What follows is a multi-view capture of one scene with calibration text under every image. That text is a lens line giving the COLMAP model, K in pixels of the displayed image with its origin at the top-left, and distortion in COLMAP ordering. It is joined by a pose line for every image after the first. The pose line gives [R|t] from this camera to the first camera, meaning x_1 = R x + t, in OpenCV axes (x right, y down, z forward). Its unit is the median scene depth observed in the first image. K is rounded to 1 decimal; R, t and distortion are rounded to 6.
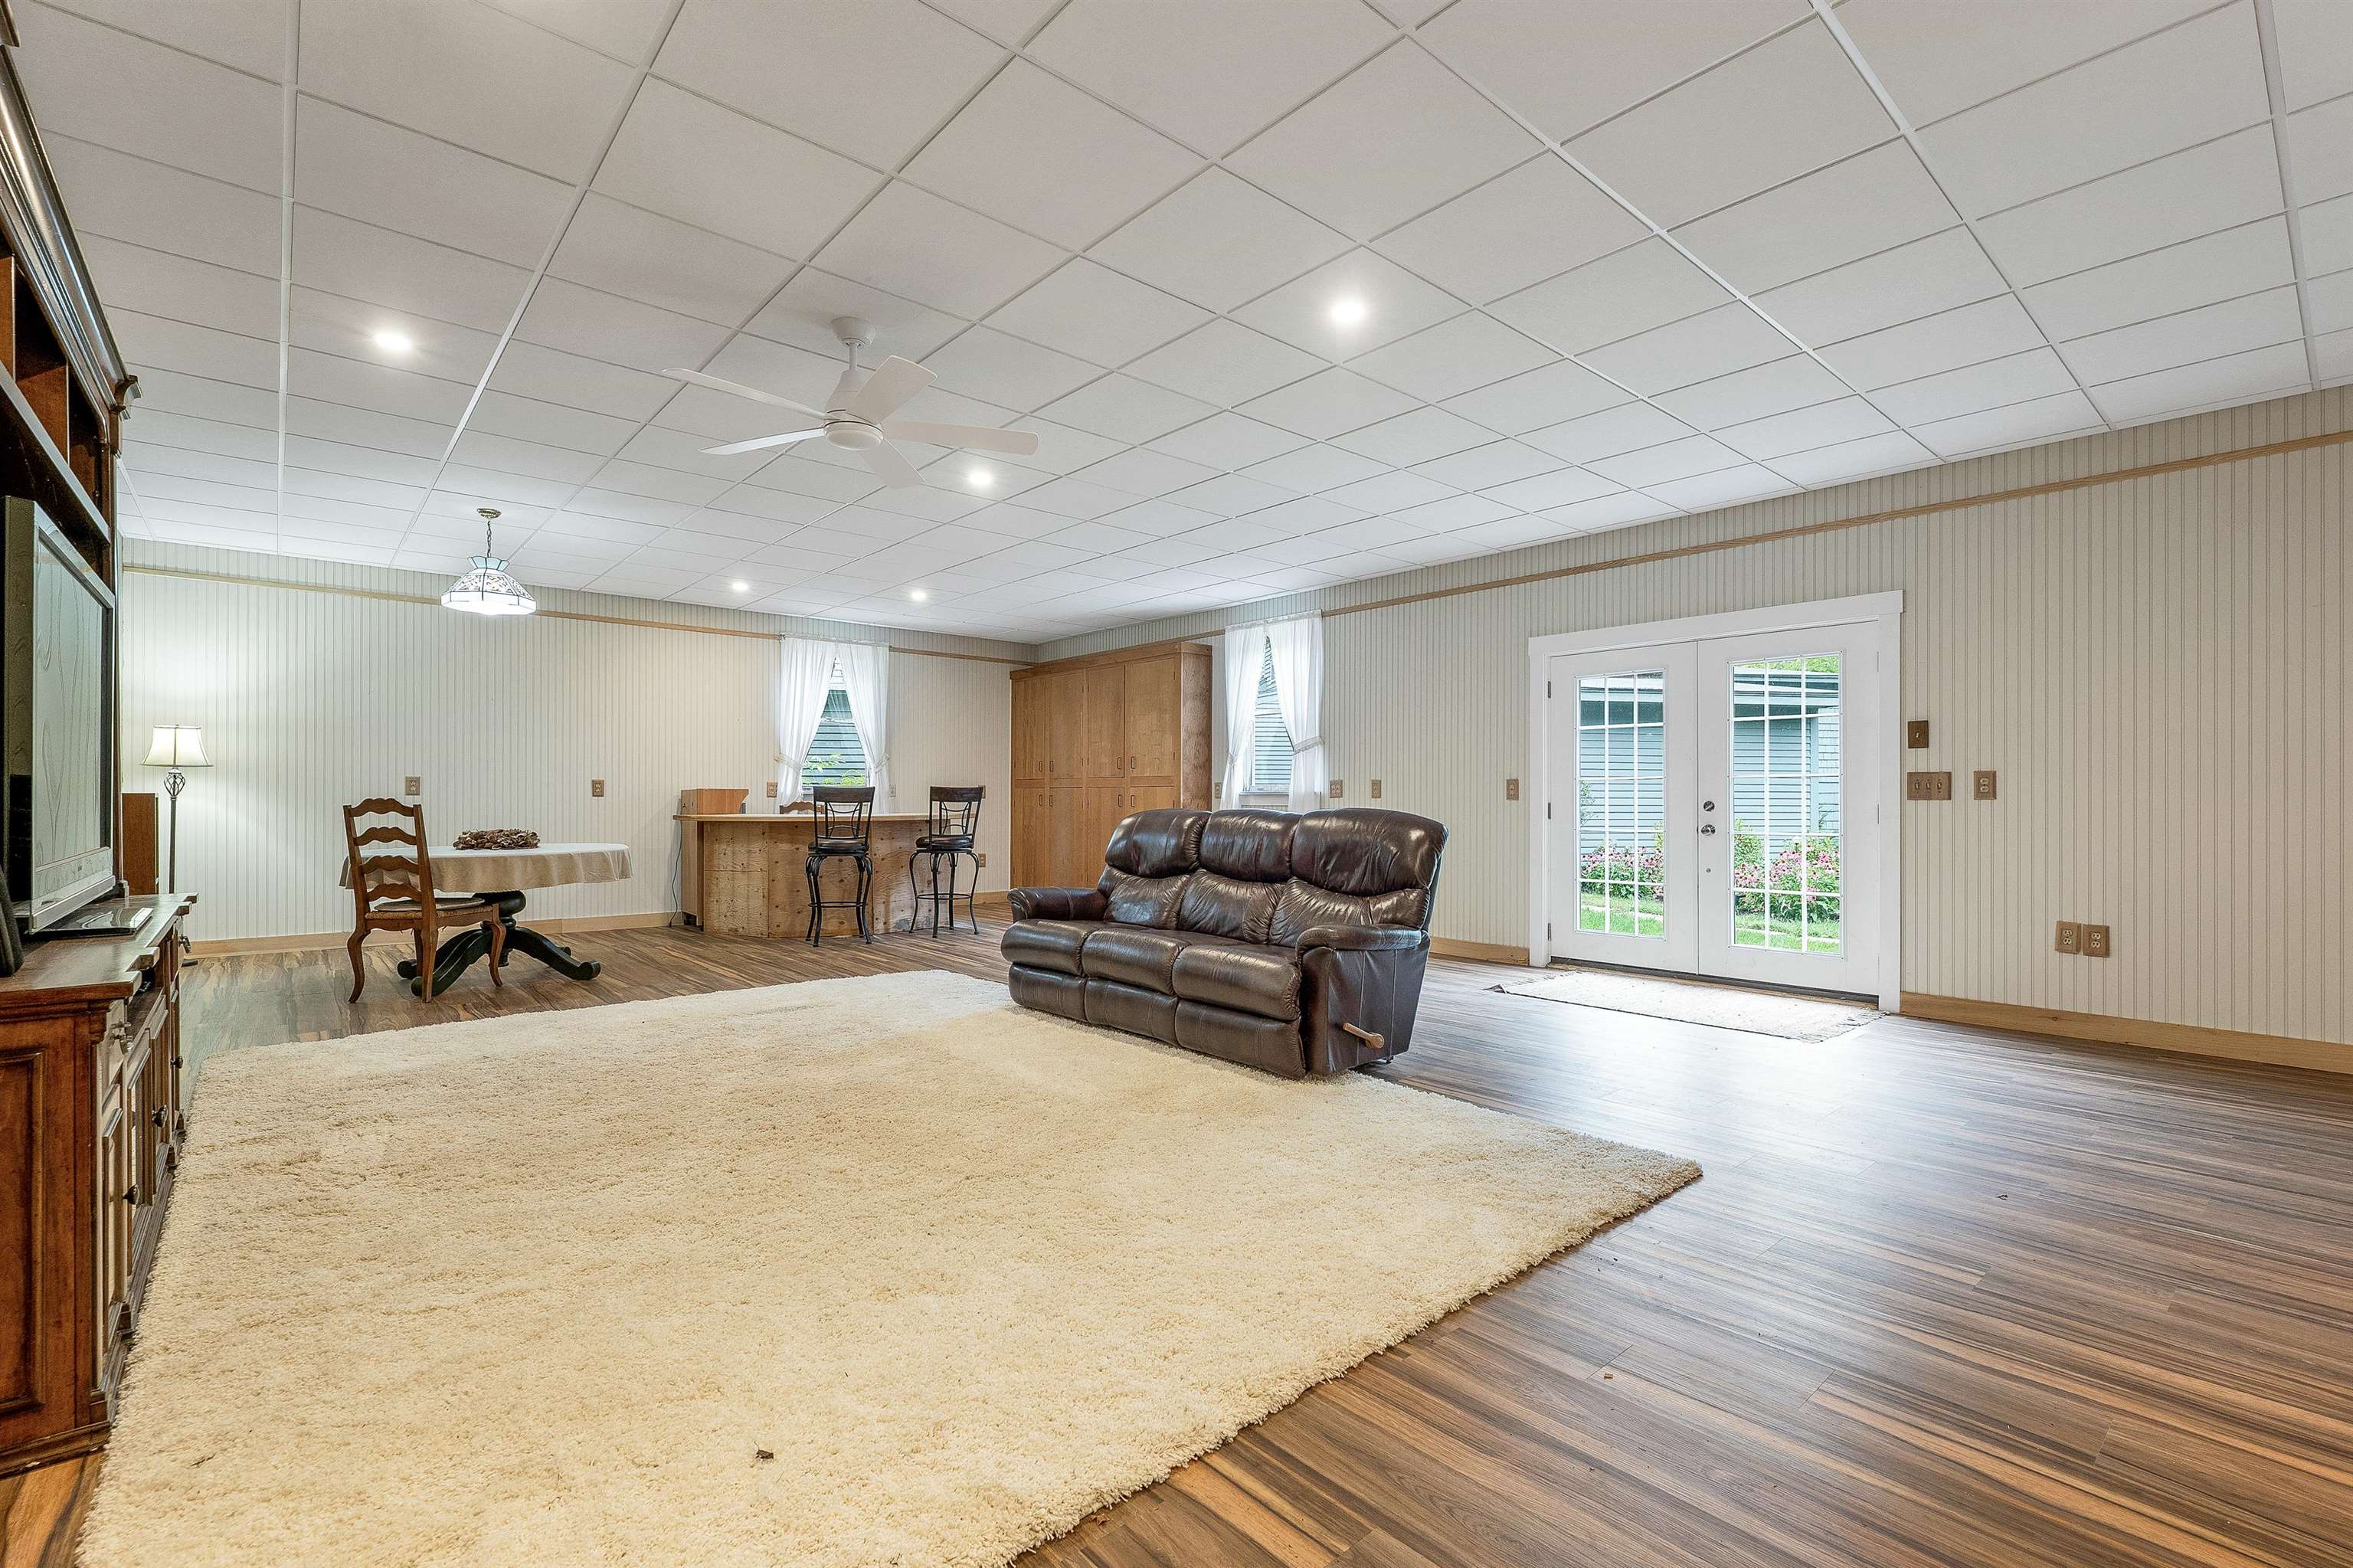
lens RADIAL K [[1039.9, 0, 1176.0], [0, 1039.9, 794.1], [0, 0, 1]] dist [-0.000892, -0.000495]
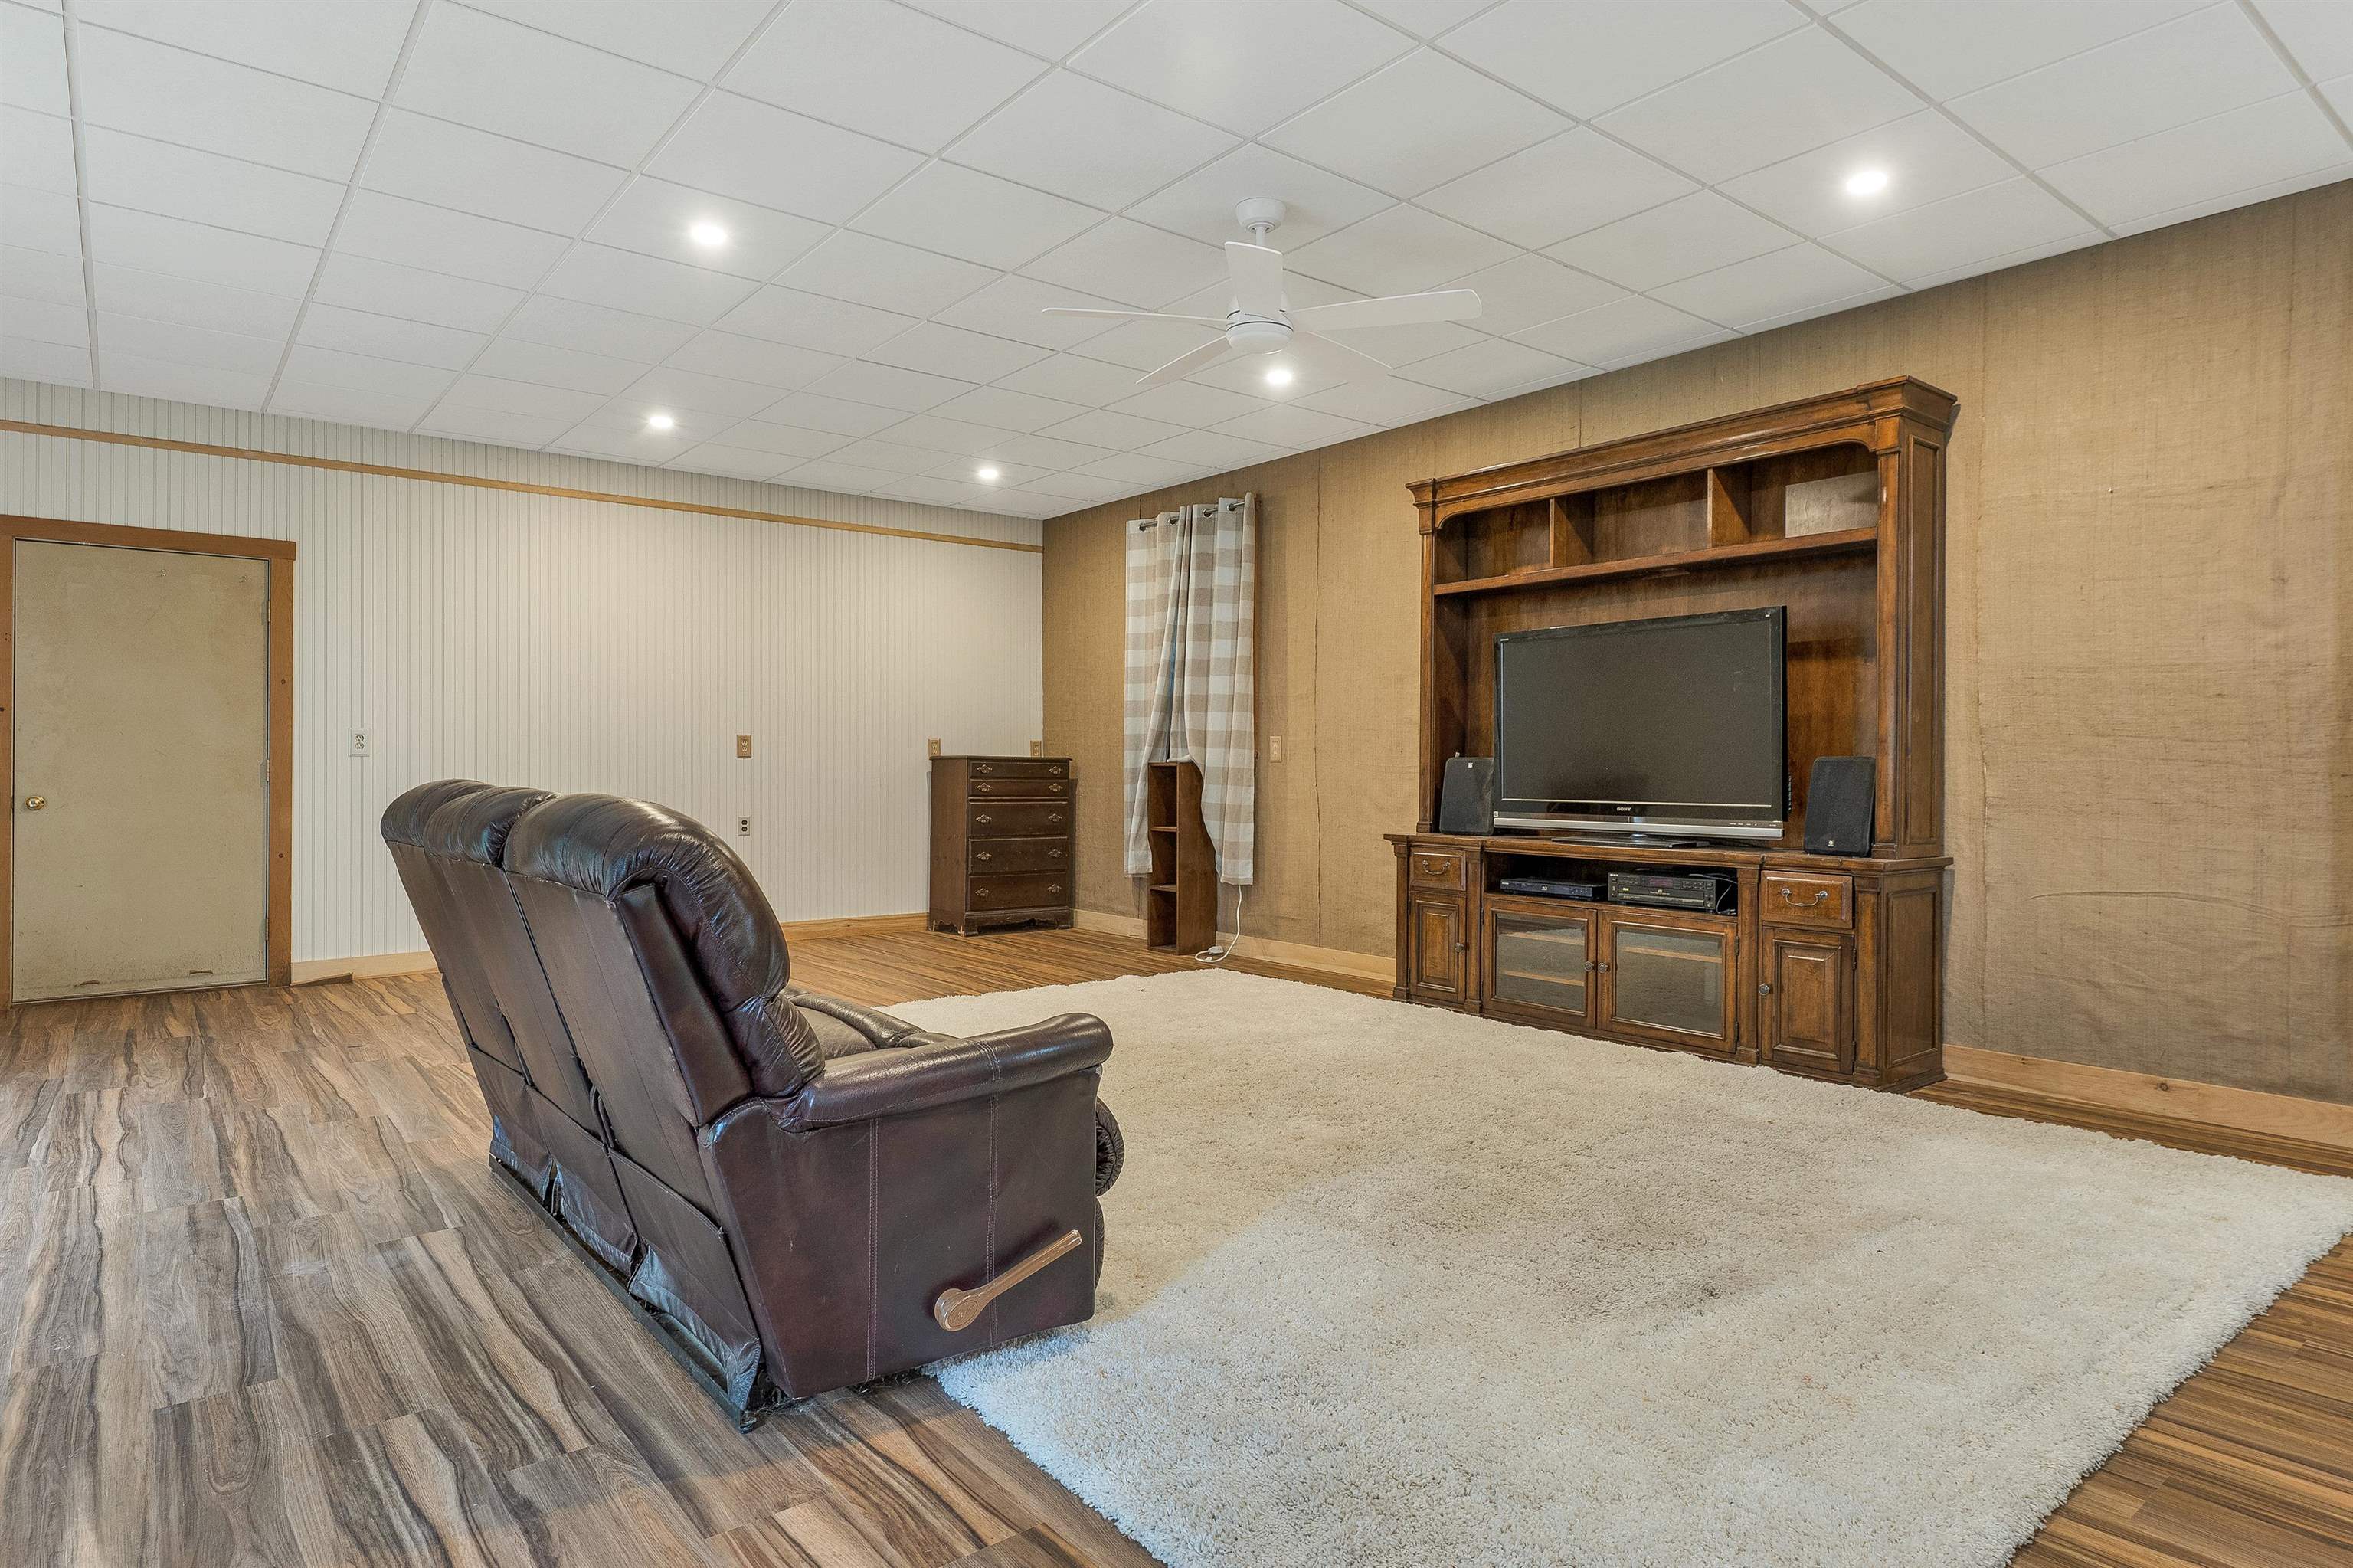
lens RADIAL K [[1319.4, 0, 1177.0], [0, 1319.4, 768.6], [0, 0, 1]] dist [-0.001344, 0.000868]
pose [[-0.999349, 0.003576, 0.035899, -0.345623], [0.003749, 0.999982, 0.004757, 0.006288], [-0.035881, 0.004888, -0.999344, 2.485940]]
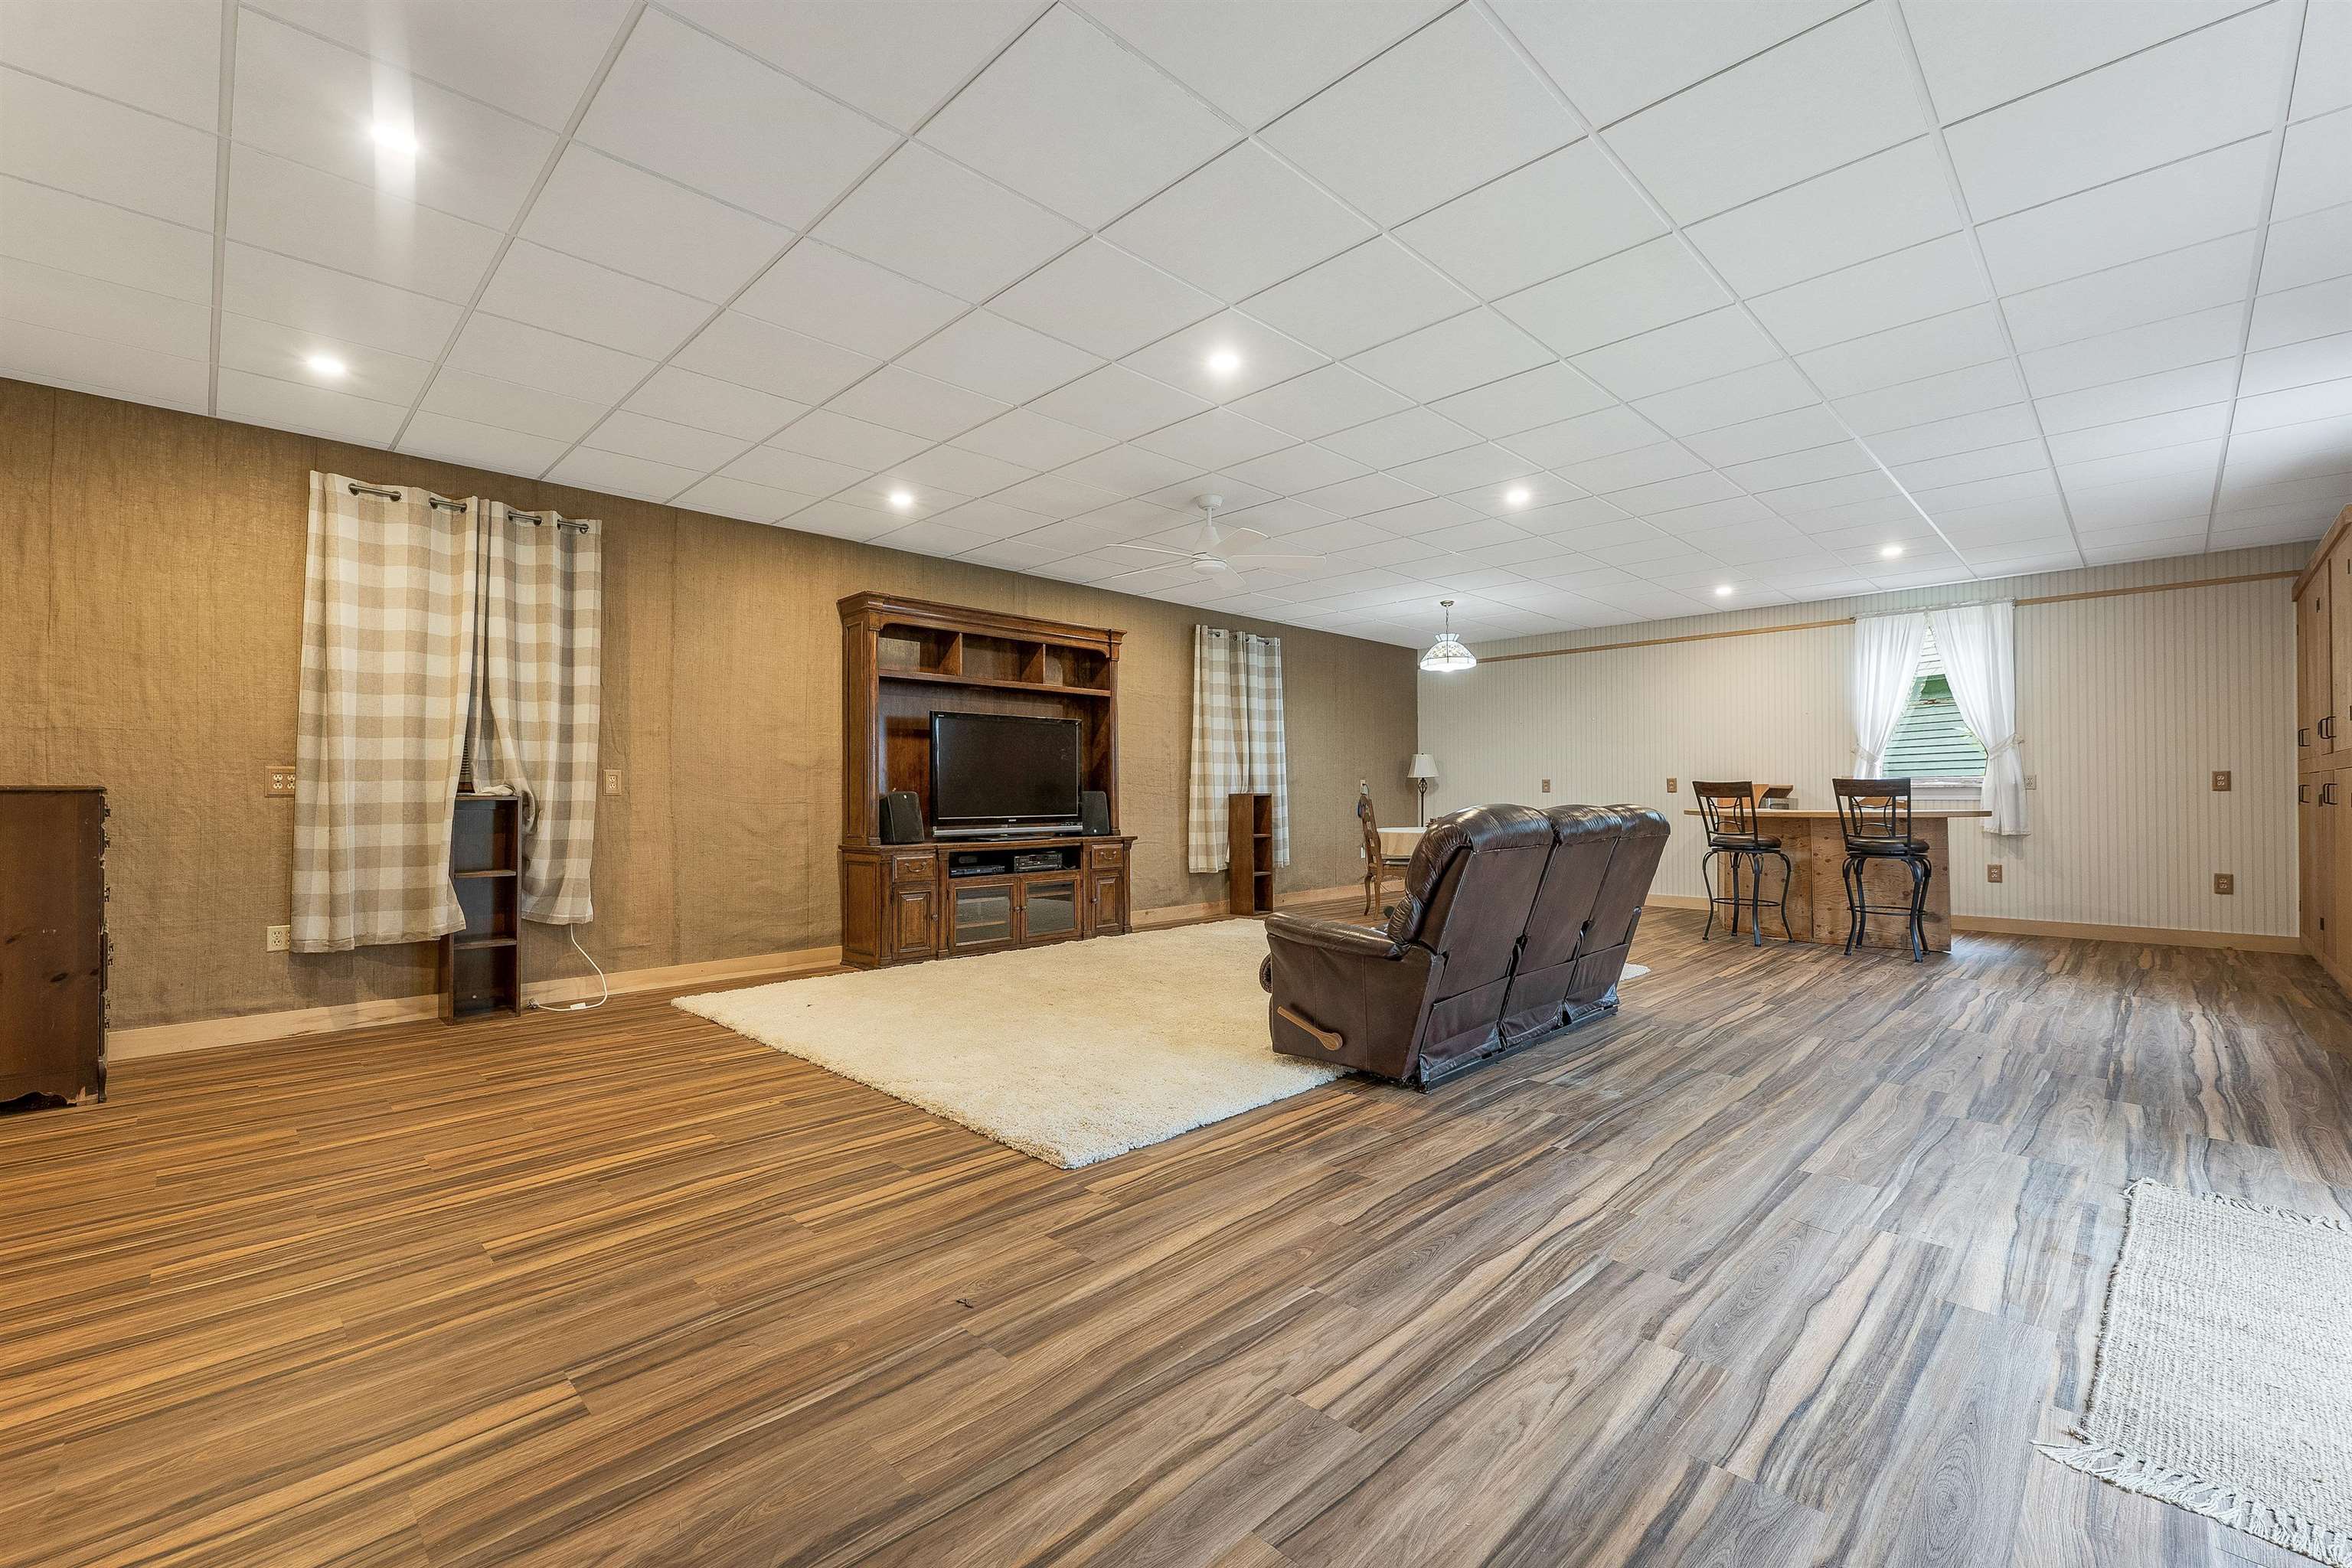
lens RADIAL K [[984.0, 0, 1177.7], [0, 984.0, 785.2], [0, 0, 1]] dist [0.001194, -0.000229]
pose [[0.074902, -0.005350, -0.997177, 1.407083], [0.002782, 0.999983, -0.005156, 0.000549], [0.997187, -0.002388, 0.074915, 1.000538]]
